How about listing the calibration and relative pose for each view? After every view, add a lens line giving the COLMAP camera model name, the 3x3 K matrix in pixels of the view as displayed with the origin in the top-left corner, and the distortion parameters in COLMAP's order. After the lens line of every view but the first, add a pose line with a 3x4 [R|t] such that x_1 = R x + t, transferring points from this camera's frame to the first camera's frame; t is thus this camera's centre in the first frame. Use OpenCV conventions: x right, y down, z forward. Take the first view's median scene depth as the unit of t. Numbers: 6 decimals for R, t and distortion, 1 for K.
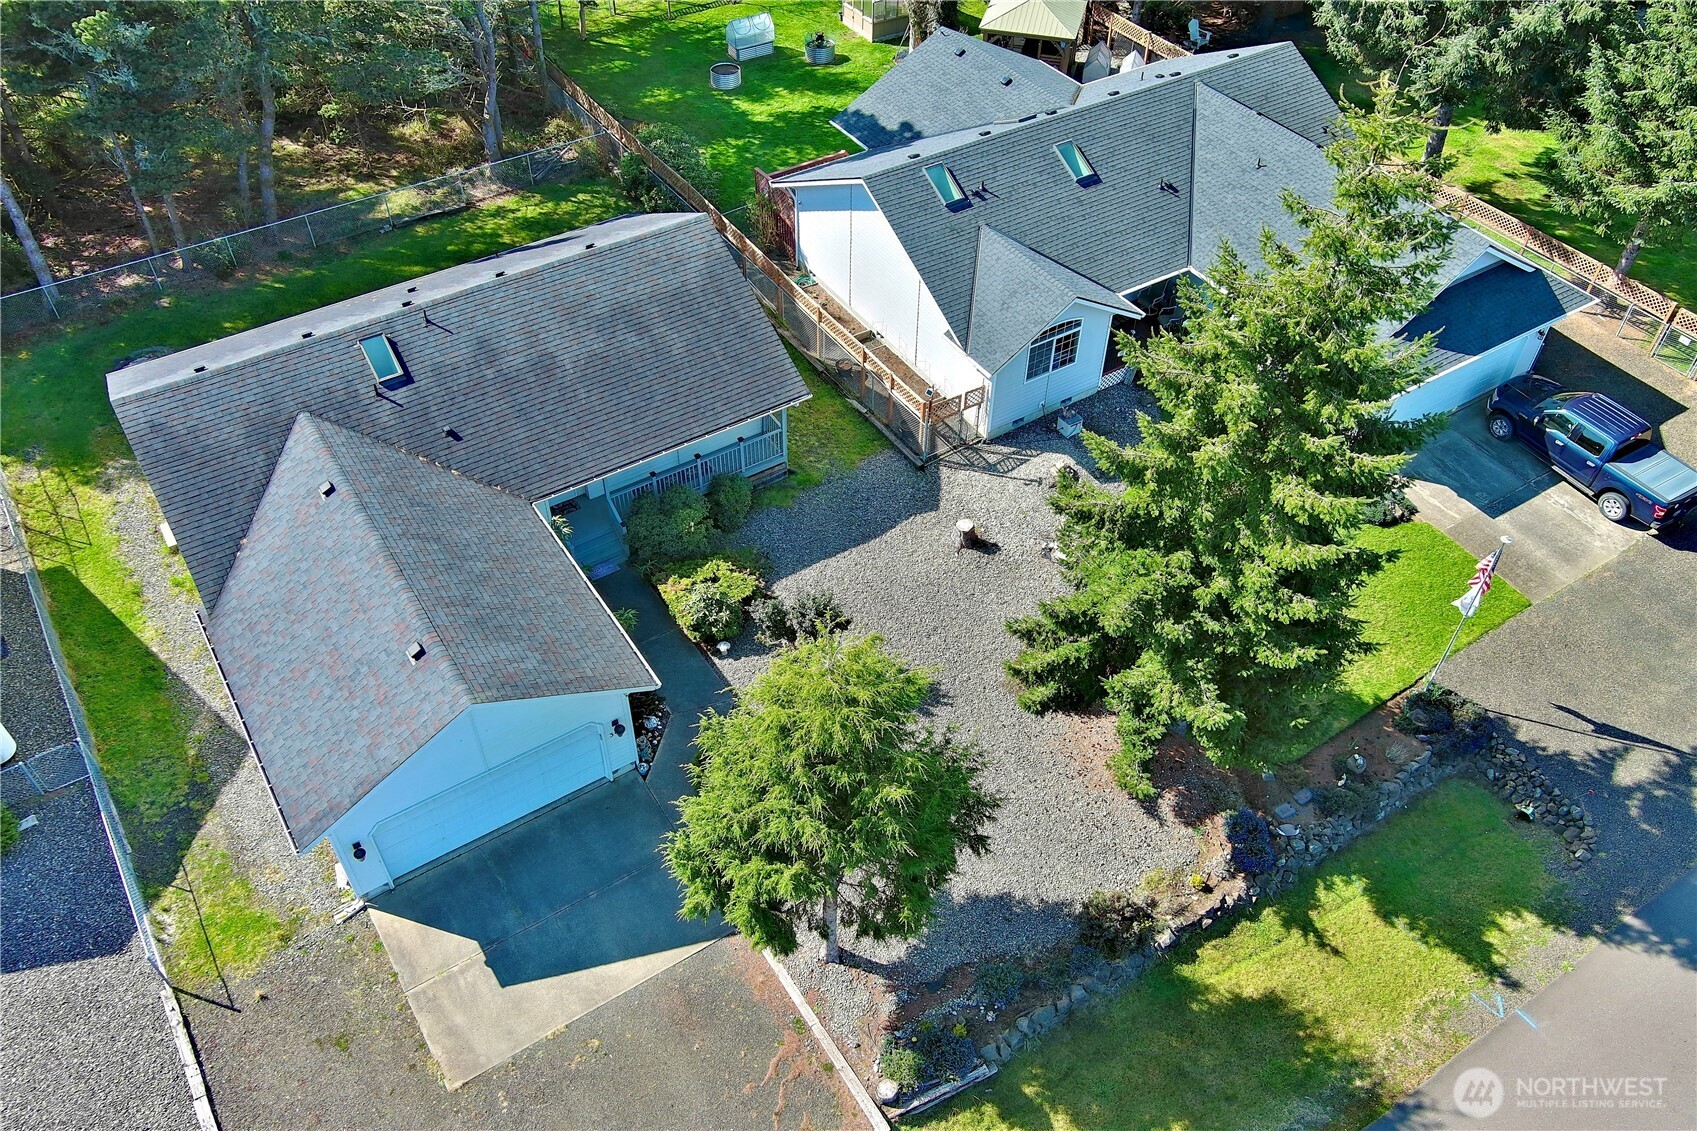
lens RADIAL K [[1339.6, 0, 840.8], [0, 1339.6, 544.8], [0, 0, 1]] dist [0.015640, 0.011069]
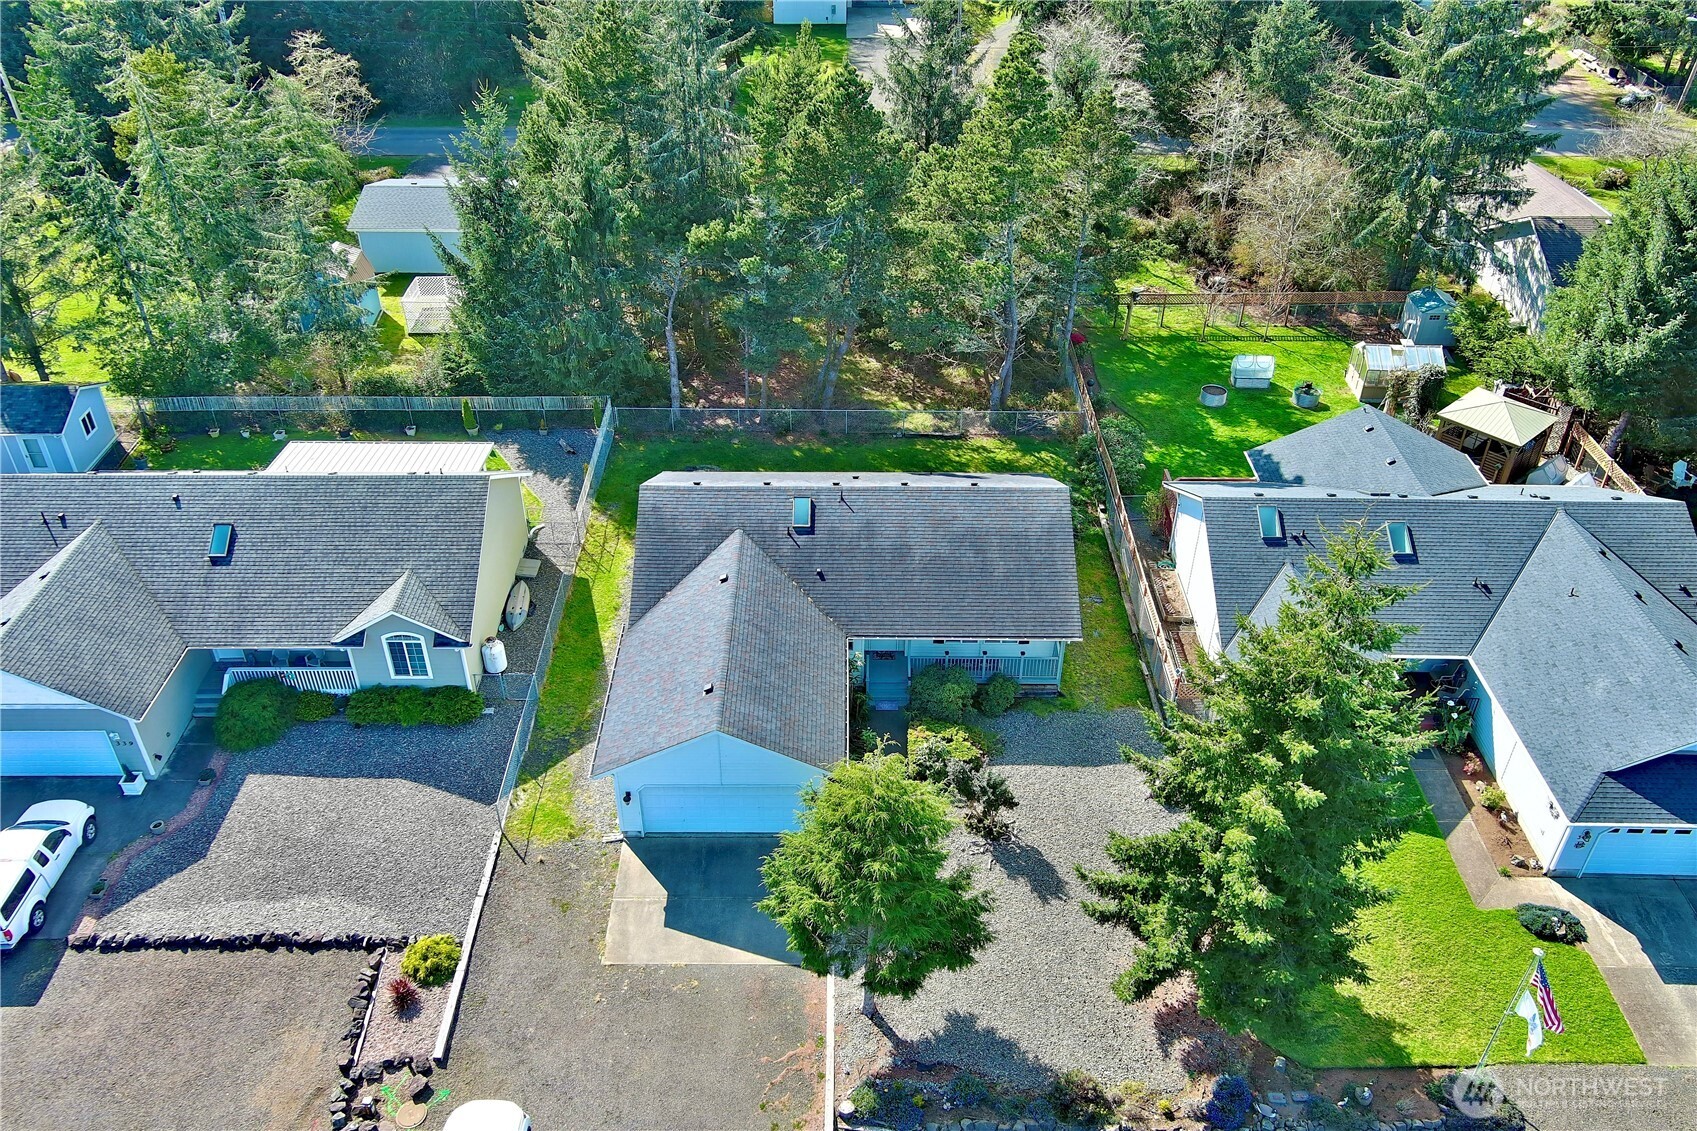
lens RADIAL K [[1318.4, 0, 848.5], [0, 1318.4, 565.5], [0, 0, 1]] dist [0.115101, -0.222062]
pose [[0.840997, 0.311725, -0.442213, 0.342266], [-0.379983, 0.922139, -0.072615, -0.000692], [0.385145, 0.229103, 0.893966, -0.242104]]
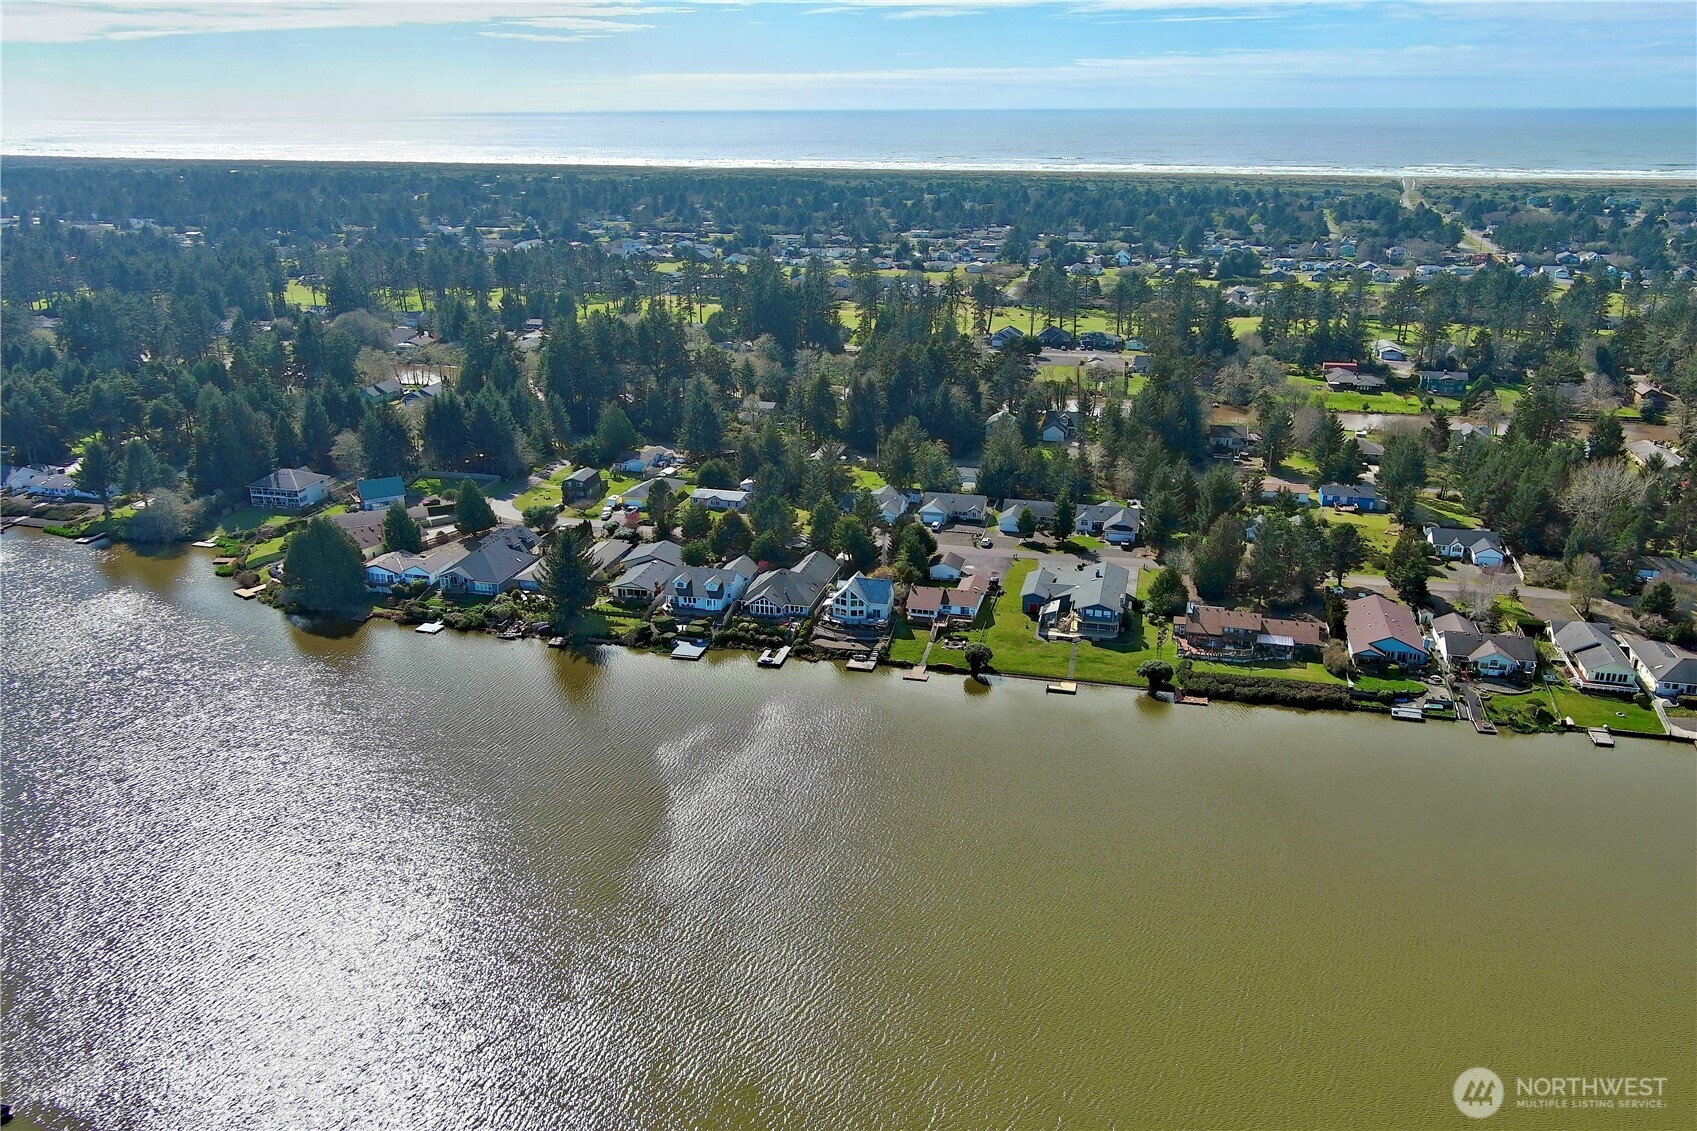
lens RADIAL K [[1324.7, 0, 848.5], [0, 1324.7, 565.5], [0, 0, 1]] dist [0.008805, 0.004884]
pose [[0.685339, 0.231107, -0.690580, 5.787780], [-0.508372, 0.830823, -0.226474, 3.194102], [0.521410, 0.506283, 0.686883, -6.407075]]
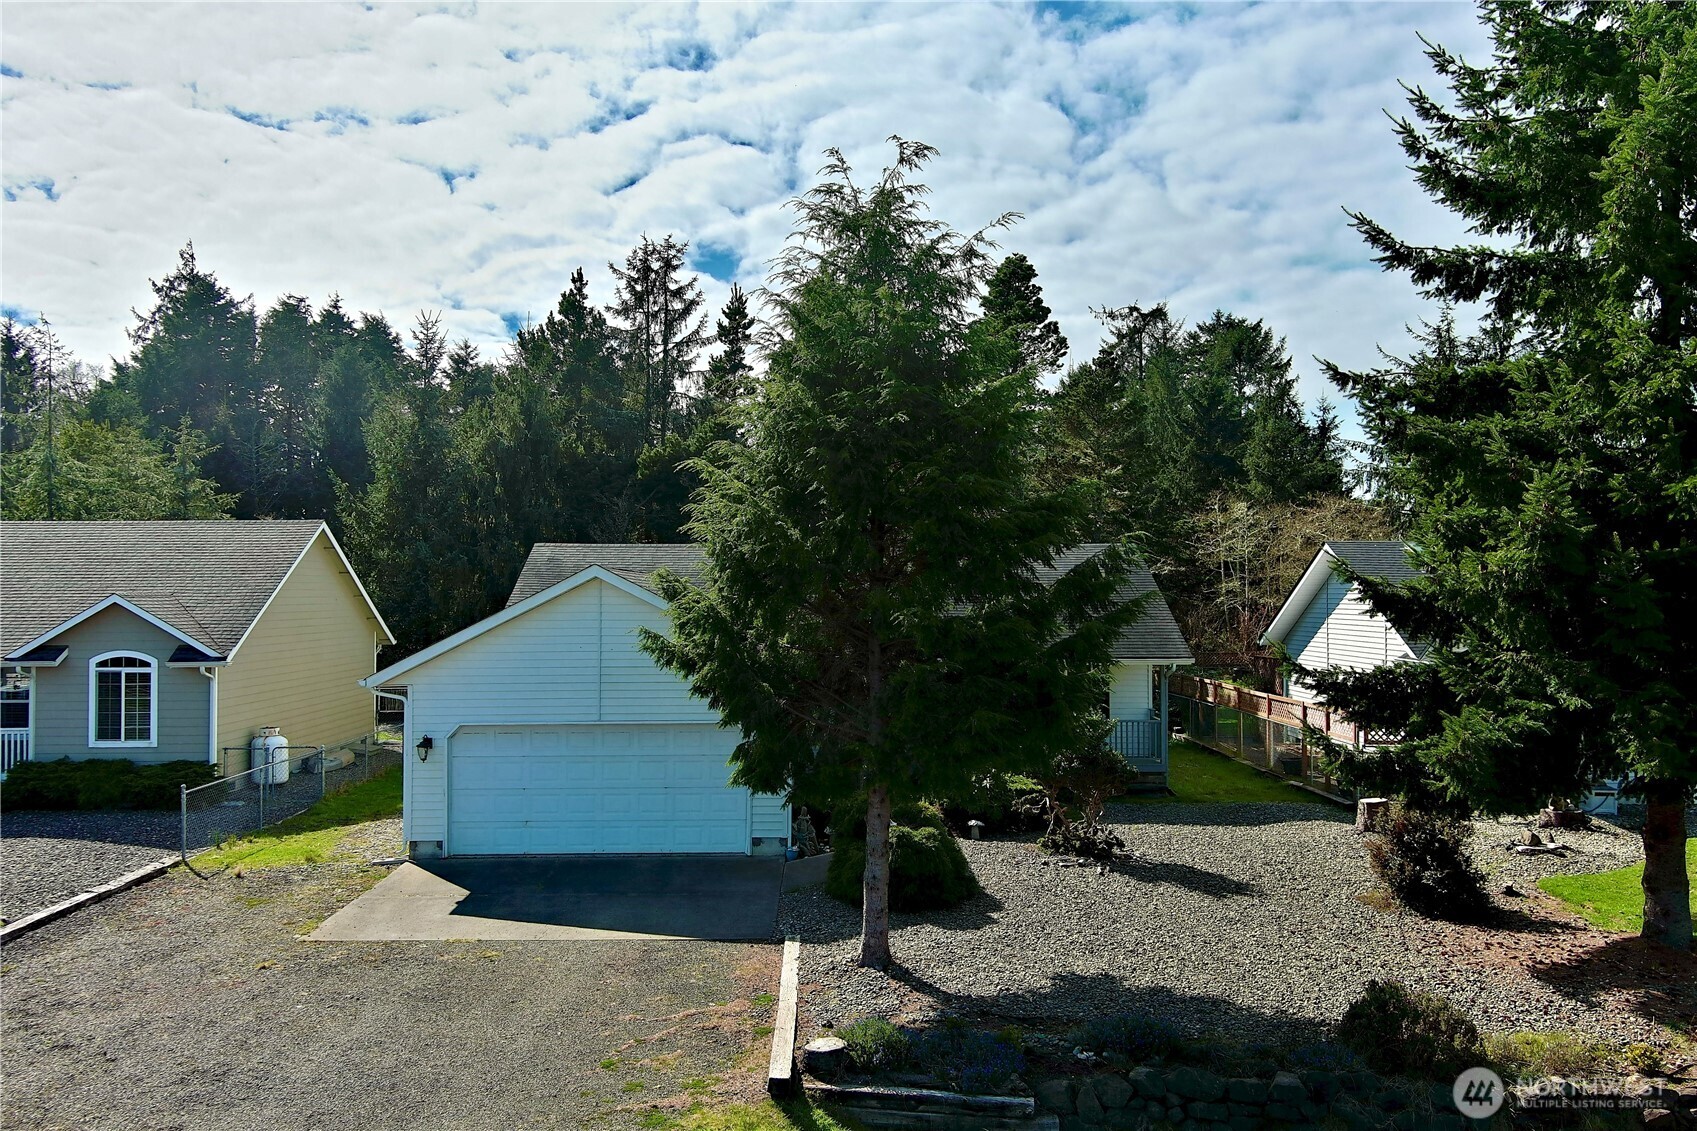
lens RADIAL K [[1324.7, 0, 848.5], [0, 1324.7, 565.5], [0, 0, 1]] dist [0.008805, 0.004884]
pose [[0.848141, -0.013071, -0.529609, 0.235013], [-0.367346, 0.705817, -0.605705, 0.432164], [0.381724, 0.708273, 0.593831, 0.421307]]
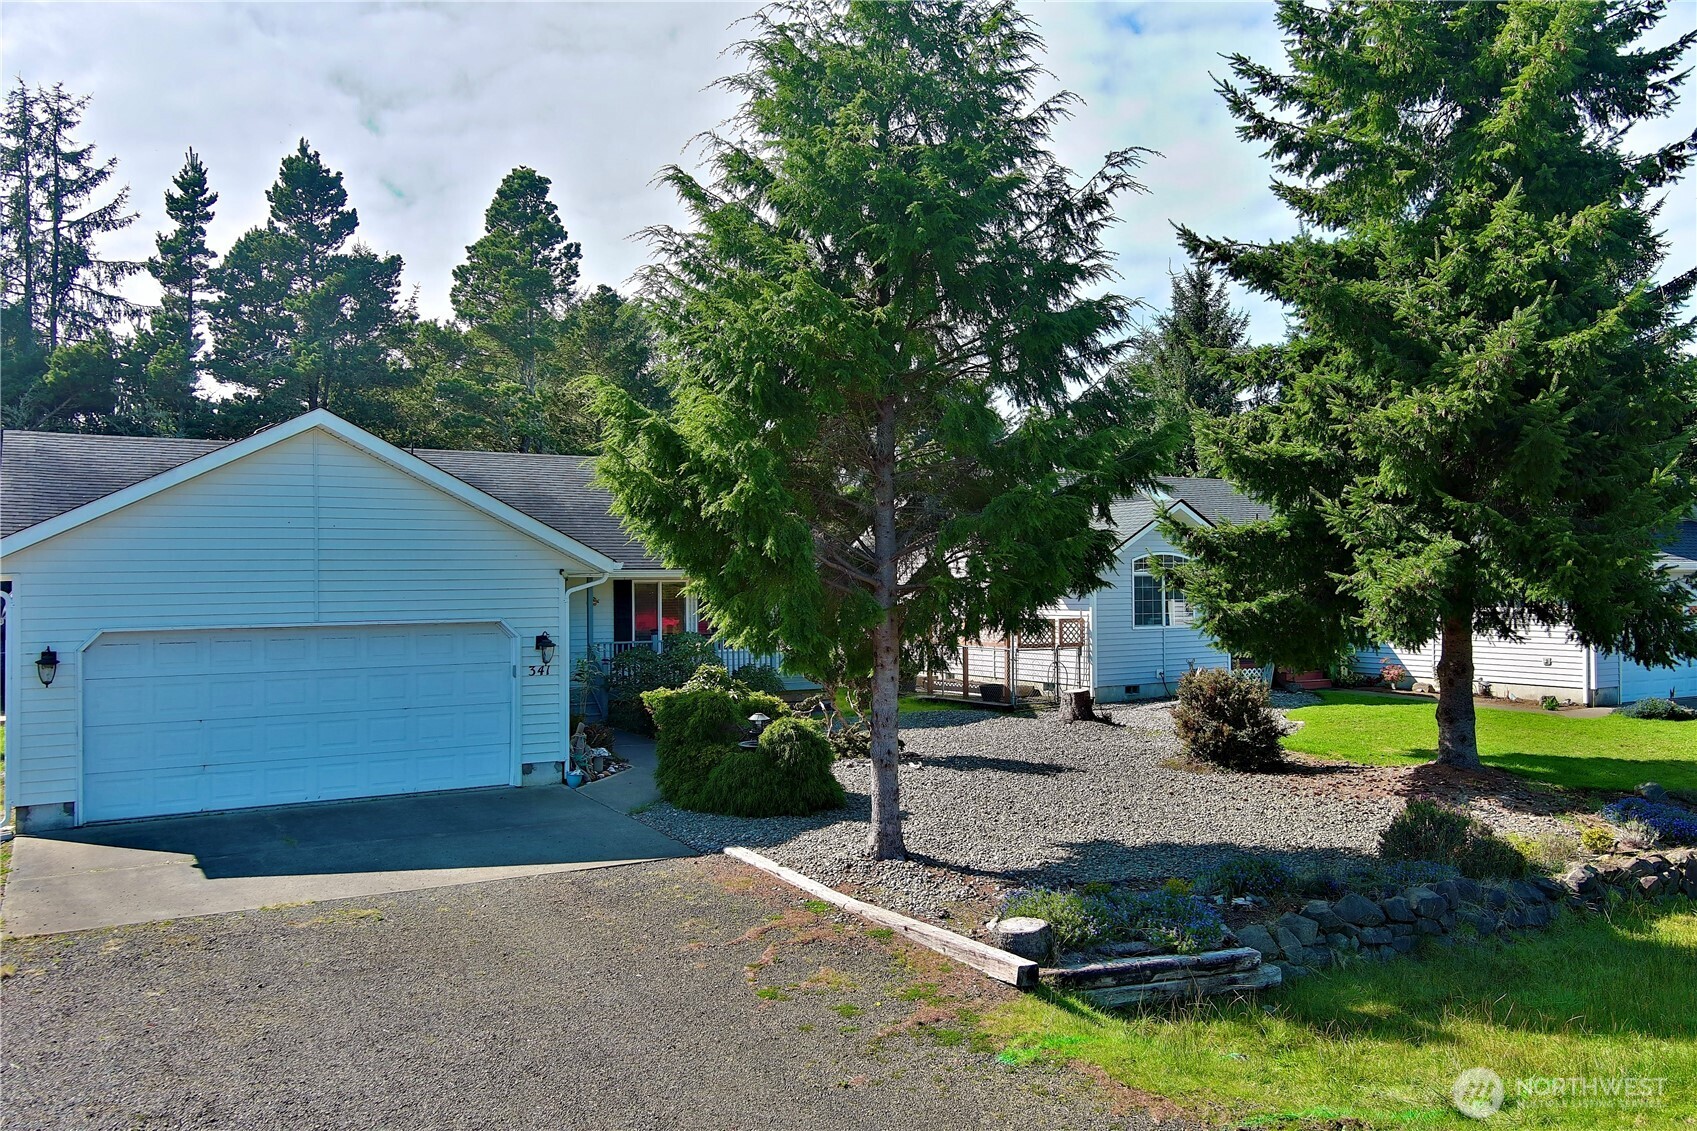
lens RADIAL K [[1324.7, 0, 848.5], [0, 1324.7, 565.5], [0, 0, 1]] dist [0.008805, 0.004884]
pose [[0.999105, -0.011678, -0.040655, 0.001284], [-0.020450, 0.707991, -0.705926, 0.458490], [0.037027, 0.706125, 0.707118, 0.466161]]
